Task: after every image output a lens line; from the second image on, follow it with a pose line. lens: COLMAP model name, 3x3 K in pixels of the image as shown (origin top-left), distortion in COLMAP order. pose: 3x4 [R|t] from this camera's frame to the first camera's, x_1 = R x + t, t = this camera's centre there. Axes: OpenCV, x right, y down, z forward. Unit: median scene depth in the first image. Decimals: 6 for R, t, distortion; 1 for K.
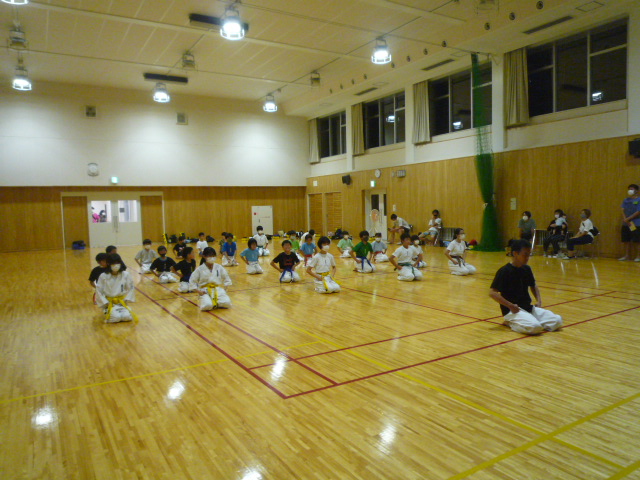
lens RADIAL K [[483.9, 0, 320.0], [0, 483.9, 240.0], [0, 0, 1]] dist [-0.000623, -0.037958]
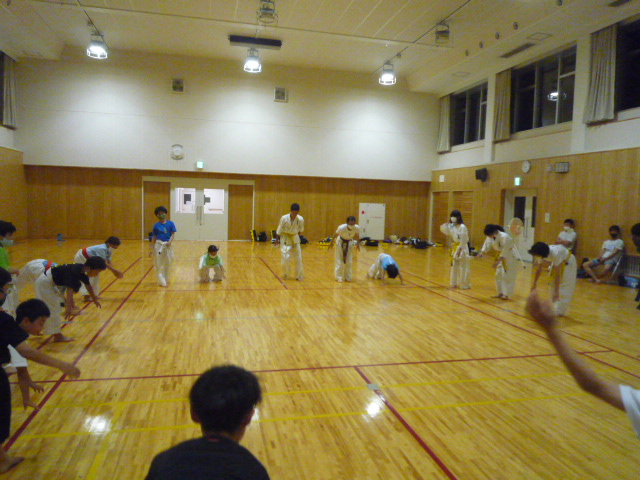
lens RADIAL K [[483.9, 0, 320.0], [0, 483.9, 240.0], [0, 0, 1]] dist [-0.000623, -0.037958]
pose [[0.953775, 0.075376, -0.290914, 0.043351], [-0.072367, 0.997155, 0.021108, -0.023117], [0.291677, 0.000920, 0.956516, 0.227488]]
